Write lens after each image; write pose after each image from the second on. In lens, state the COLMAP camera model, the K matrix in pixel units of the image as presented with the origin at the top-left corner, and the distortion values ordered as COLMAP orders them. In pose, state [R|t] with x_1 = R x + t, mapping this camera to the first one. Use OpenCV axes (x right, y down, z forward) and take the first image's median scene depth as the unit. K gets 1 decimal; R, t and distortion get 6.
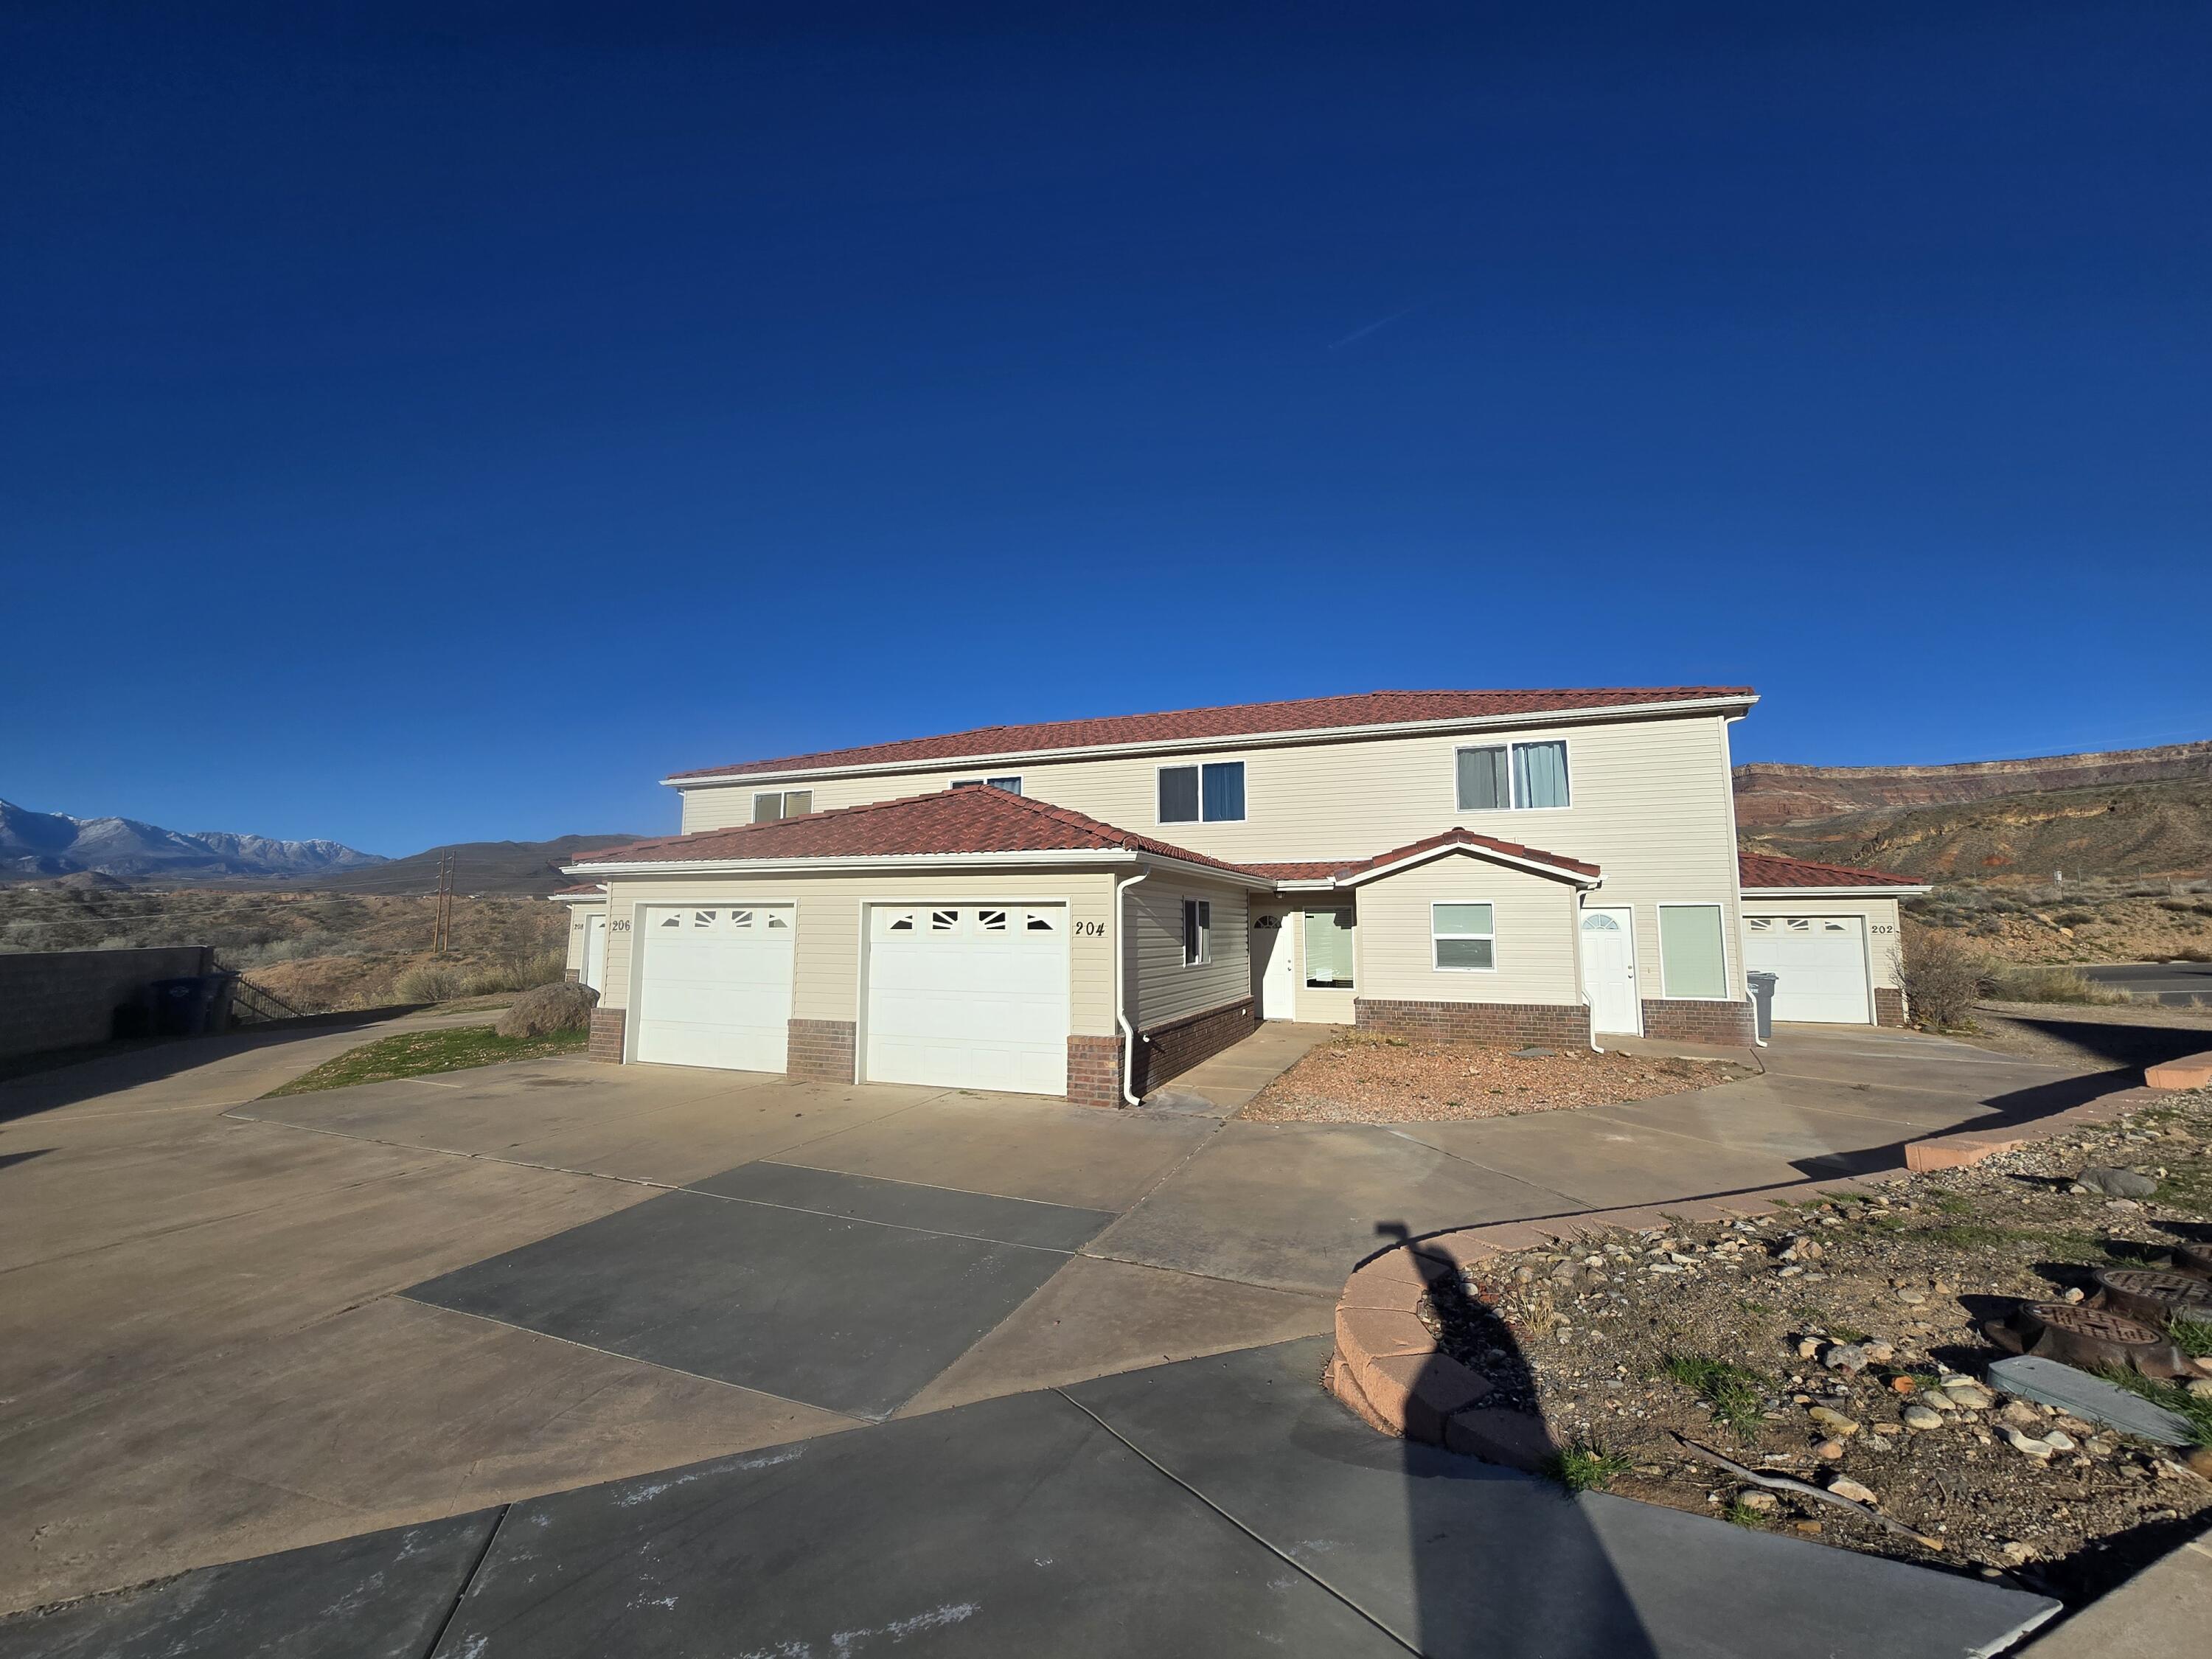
lens RADIAL K [[879.2, 0, 1106.0], [0, 879.2, 829.5], [0, 0, 1]] dist [-0.002506, -0.000225]
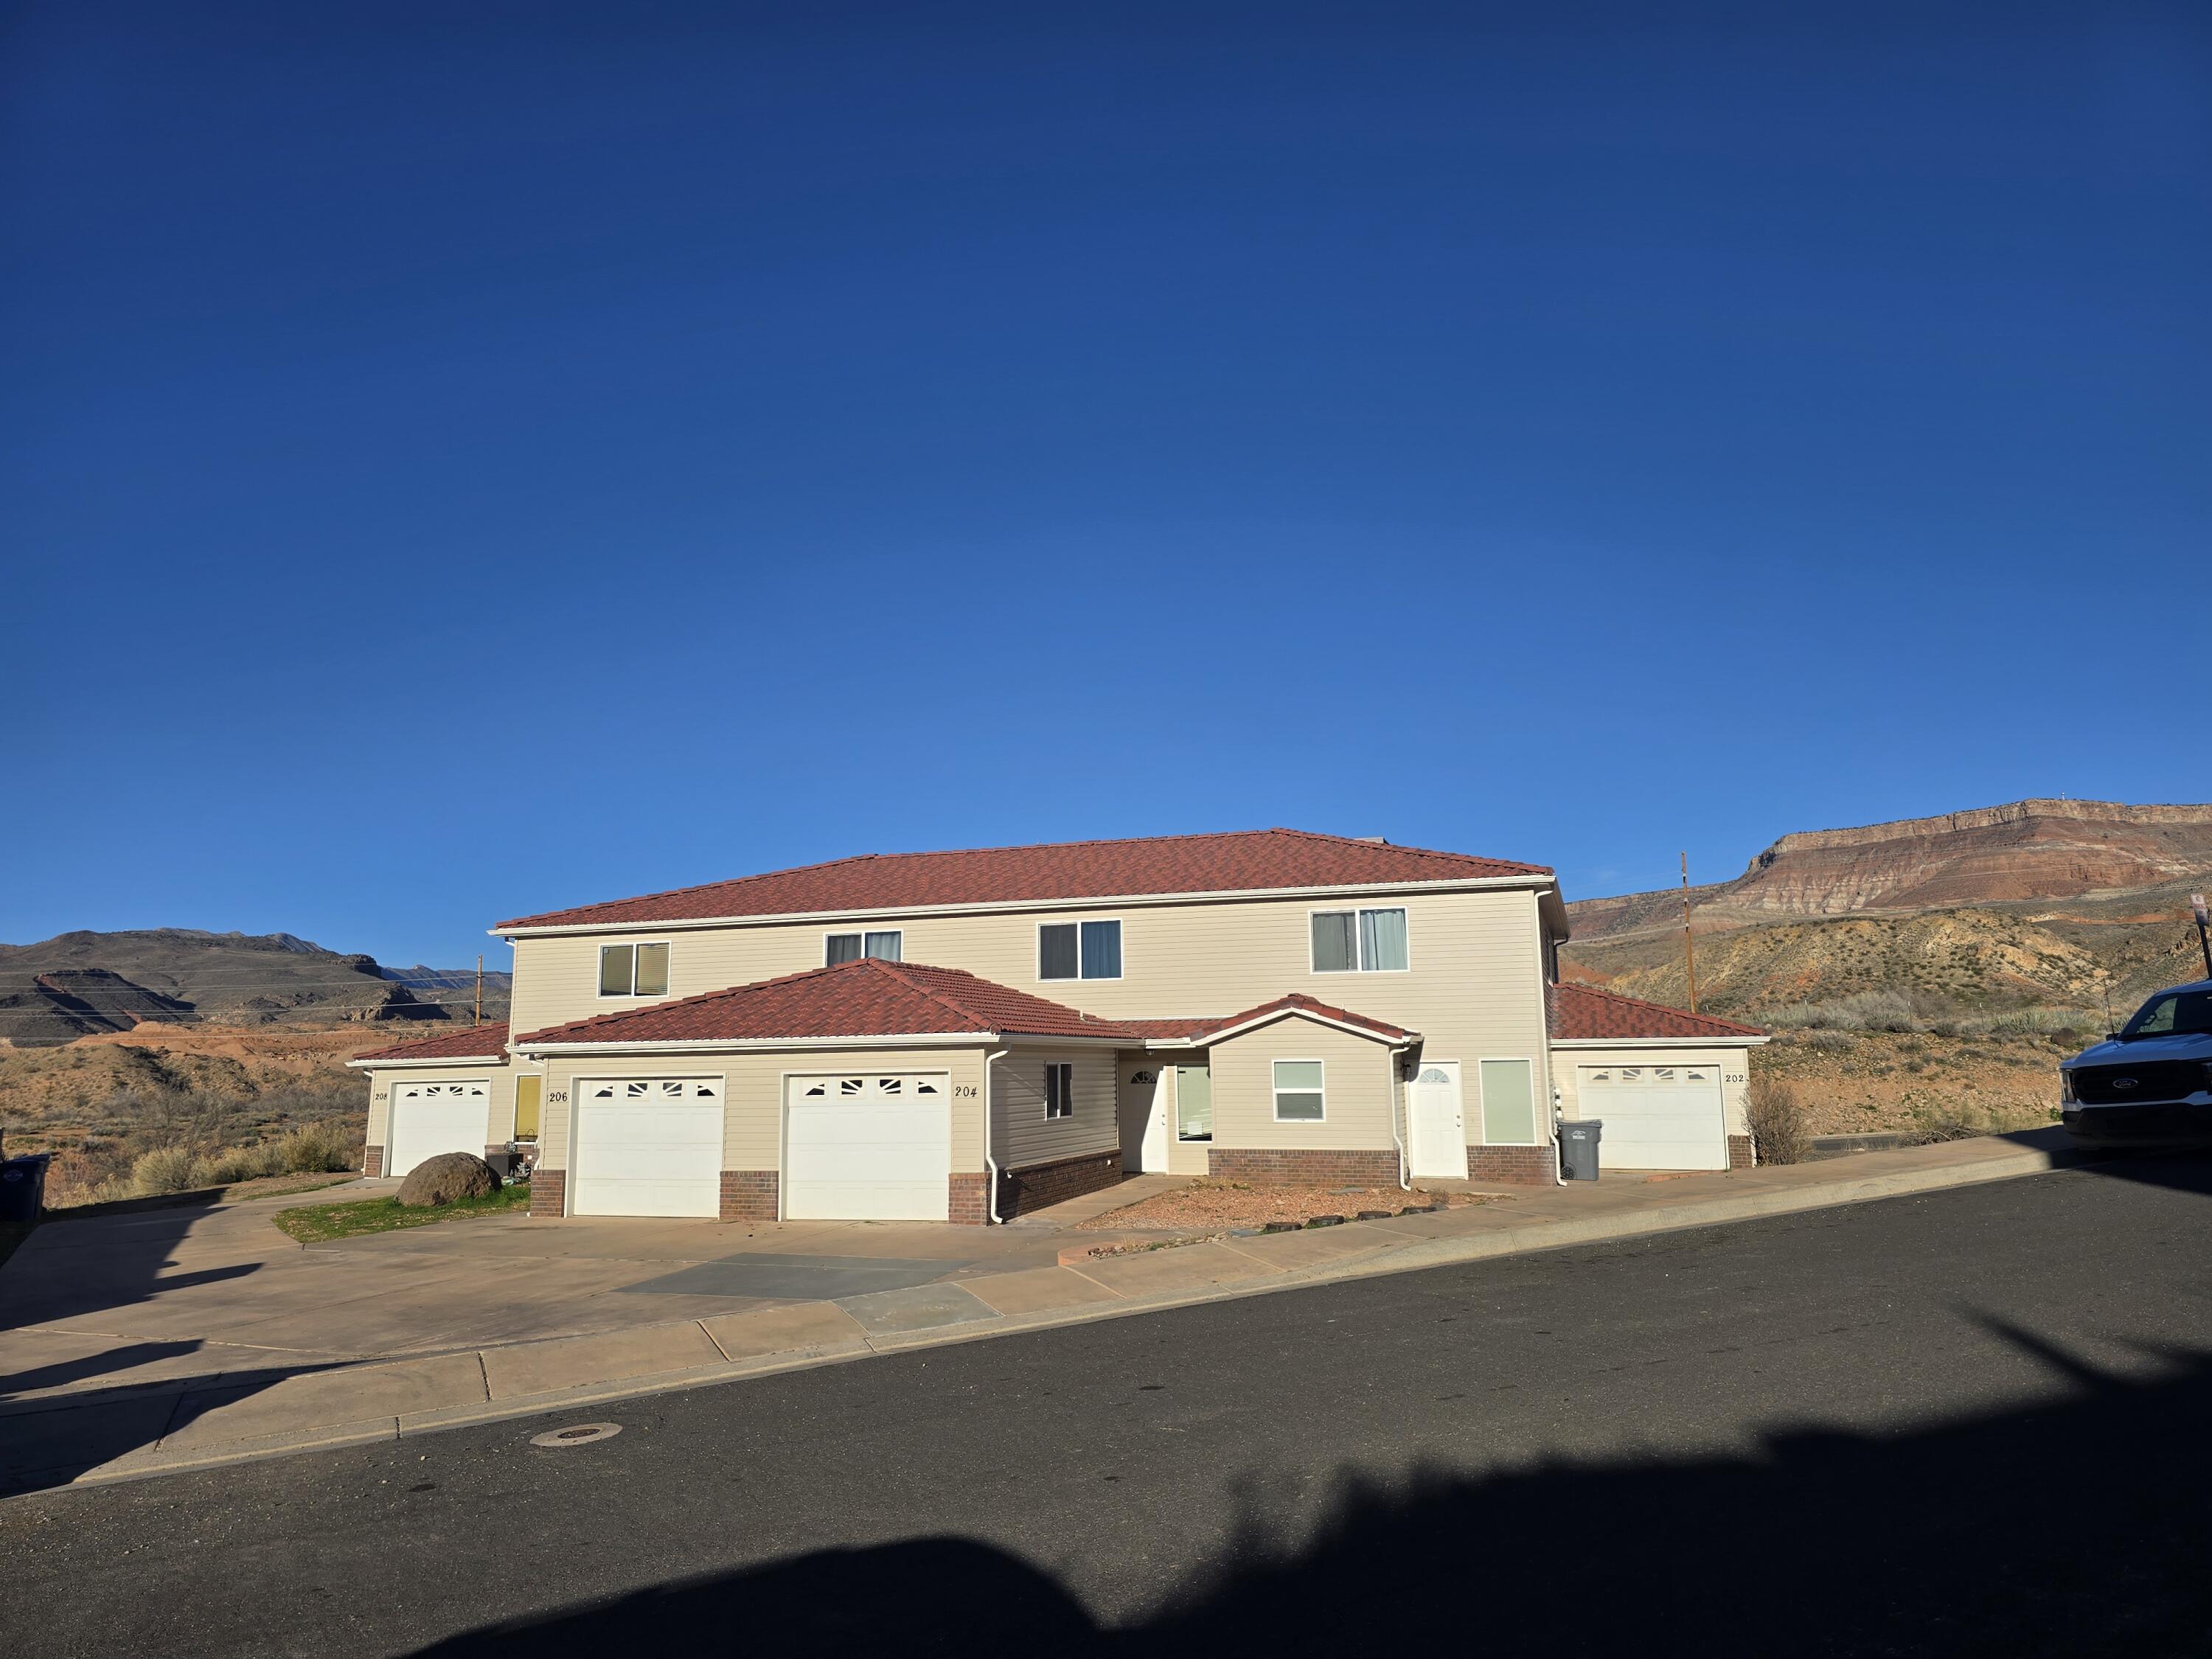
lens RADIAL K [[1427.4, 0, 1112.0], [0, 1427.4, 842.7], [0, 0, 1]] dist [0.108942, -0.119360]
pose [[0.997414, -0.004865, 0.071699, 0.034395], [0.008233, 0.998872, -0.046766, -0.114241], [-0.071390, 0.047236, 0.996329, -0.850421]]
